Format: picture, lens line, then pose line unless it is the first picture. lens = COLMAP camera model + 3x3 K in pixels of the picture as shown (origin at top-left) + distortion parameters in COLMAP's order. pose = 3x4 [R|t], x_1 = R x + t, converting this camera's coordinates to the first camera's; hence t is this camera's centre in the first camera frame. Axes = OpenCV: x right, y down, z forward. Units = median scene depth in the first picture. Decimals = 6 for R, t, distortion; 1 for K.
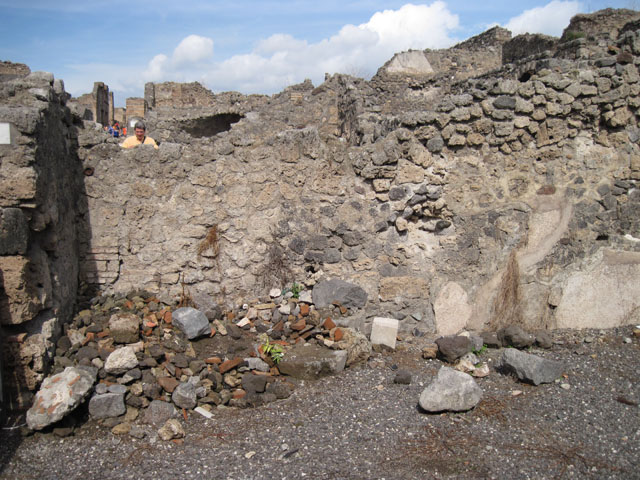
lens RADIAL K [[664.5, 0, 320.0], [0, 664.5, 240.0], [0, 0, 1]] dist [-0.122042, 0.045501]
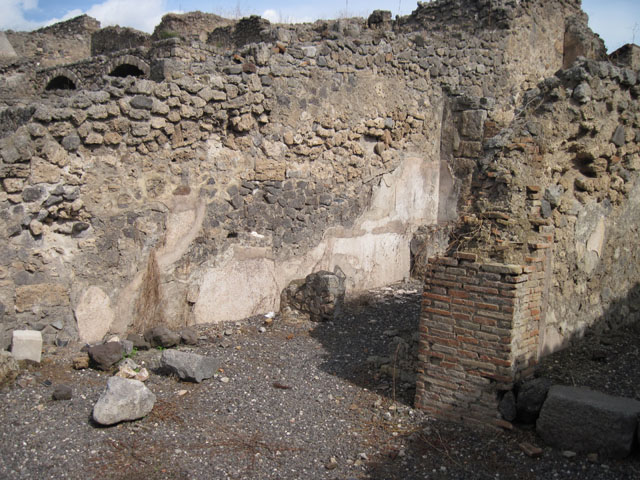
lens RADIAL K [[670.9, 0, 320.0], [0, 670.9, 240.0], [0, 0, 1]] dist [-0.115865, 0.039910]
pose [[0.814977, -0.032594, 0.578577, -0.085449], [0.026337, 0.999469, 0.019207, -0.013386], [-0.578895, -0.000415, 0.815402, 0.023283]]
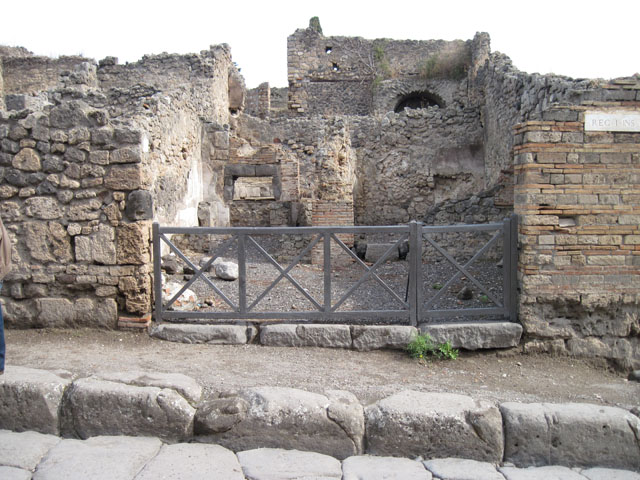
lens RADIAL K [[670.9, 0, 320.0], [0, 670.9, 240.0], [0, 0, 1]] dist [-0.115865, 0.039910]
pose [[0.225504, -0.096255, 0.969476, -1.326948], [0.109594, 0.991297, 0.072929, -0.003277], [-0.968058, 0.089803, 0.234091, 0.119869]]
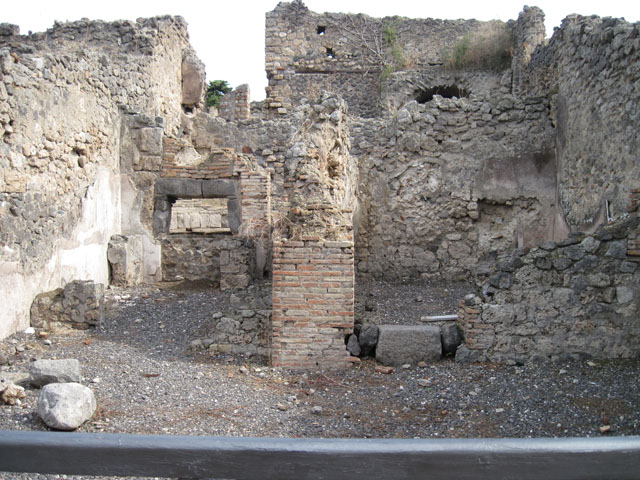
lens RADIAL K [[670.9, 0, 320.0], [0, 670.9, 240.0], [0, 0, 1]] dist [-0.115865, 0.039910]
pose [[0.221544, -0.051107, 0.973810, -0.446470], [0.093223, 0.995162, 0.031020, -0.003604], [-0.970684, 0.083910, 0.225236, 0.285595]]
